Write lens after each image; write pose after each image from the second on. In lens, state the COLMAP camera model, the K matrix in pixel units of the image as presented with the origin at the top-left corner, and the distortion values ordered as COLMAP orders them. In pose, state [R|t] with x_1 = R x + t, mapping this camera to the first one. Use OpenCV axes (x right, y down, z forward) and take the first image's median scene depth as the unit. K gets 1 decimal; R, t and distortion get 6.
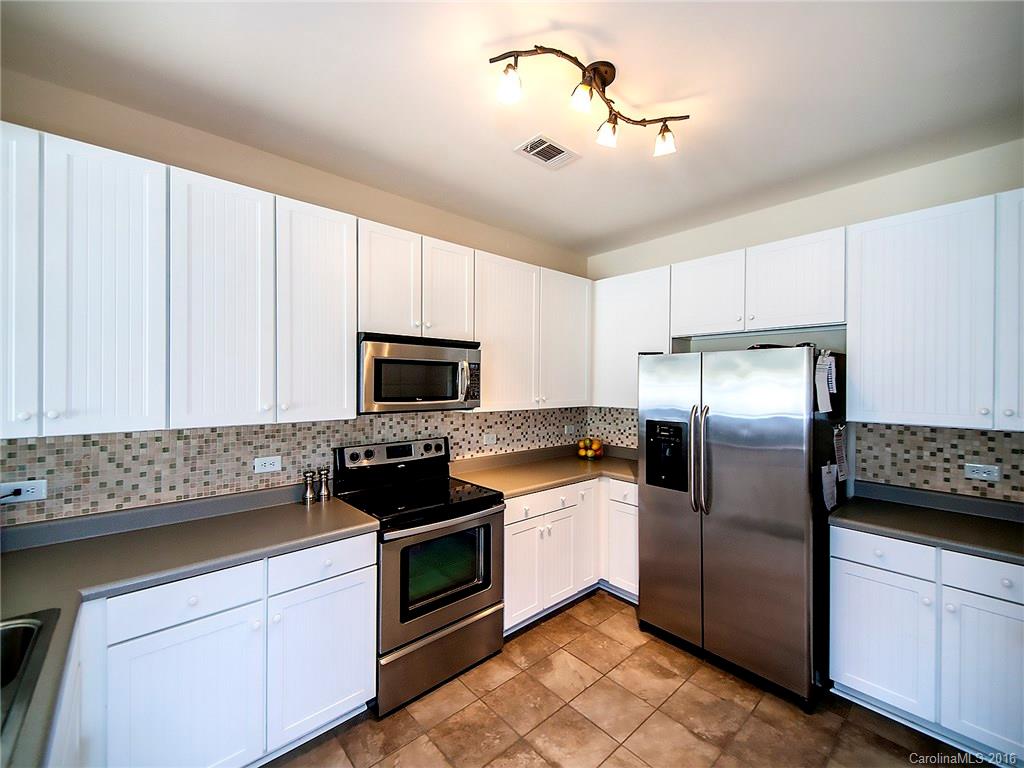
lens RADIAL K [[417.5, 0, 511.9], [0, 417.5, 382.0], [0, 0, 1]] dist [0.003170, -0.001124]
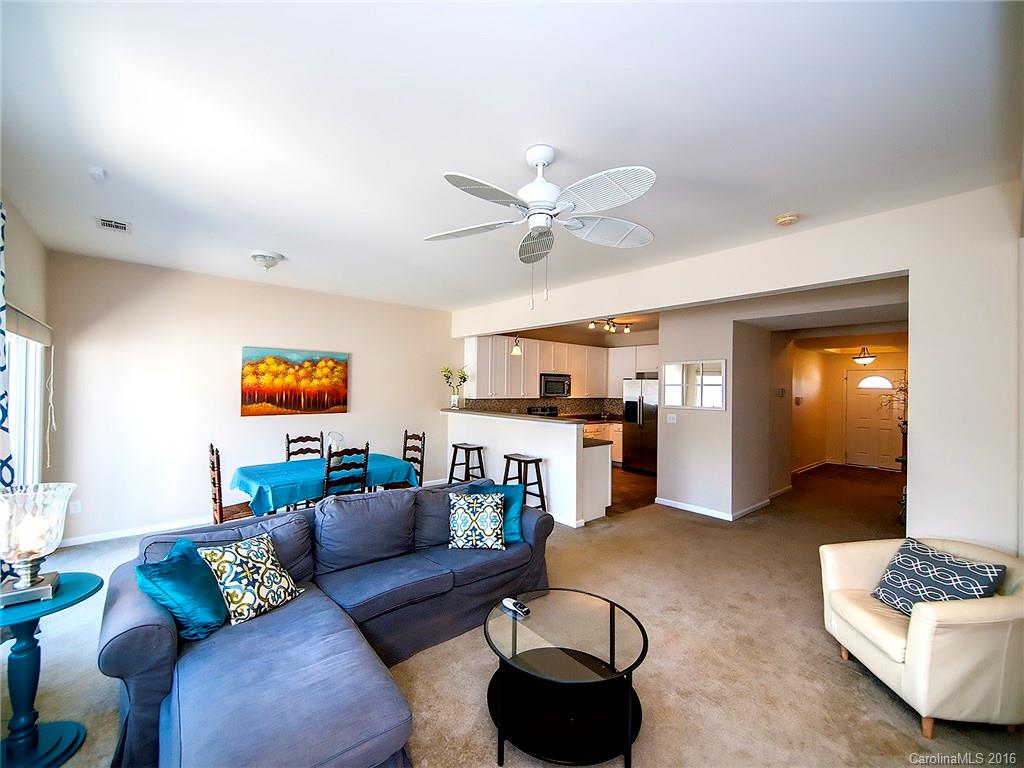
lens RADIAL K [[417.5, 0, 509.3], [0, 417.5, 385.6], [0, 0, 1]] dist [0.003170, -0.001124]
pose [[0.999681, 0.013110, -0.021595, -0.437936], [-0.013096, 0.999914, 0.000782, -0.013391], [0.021603, -0.000499, 0.999766, -1.956548]]
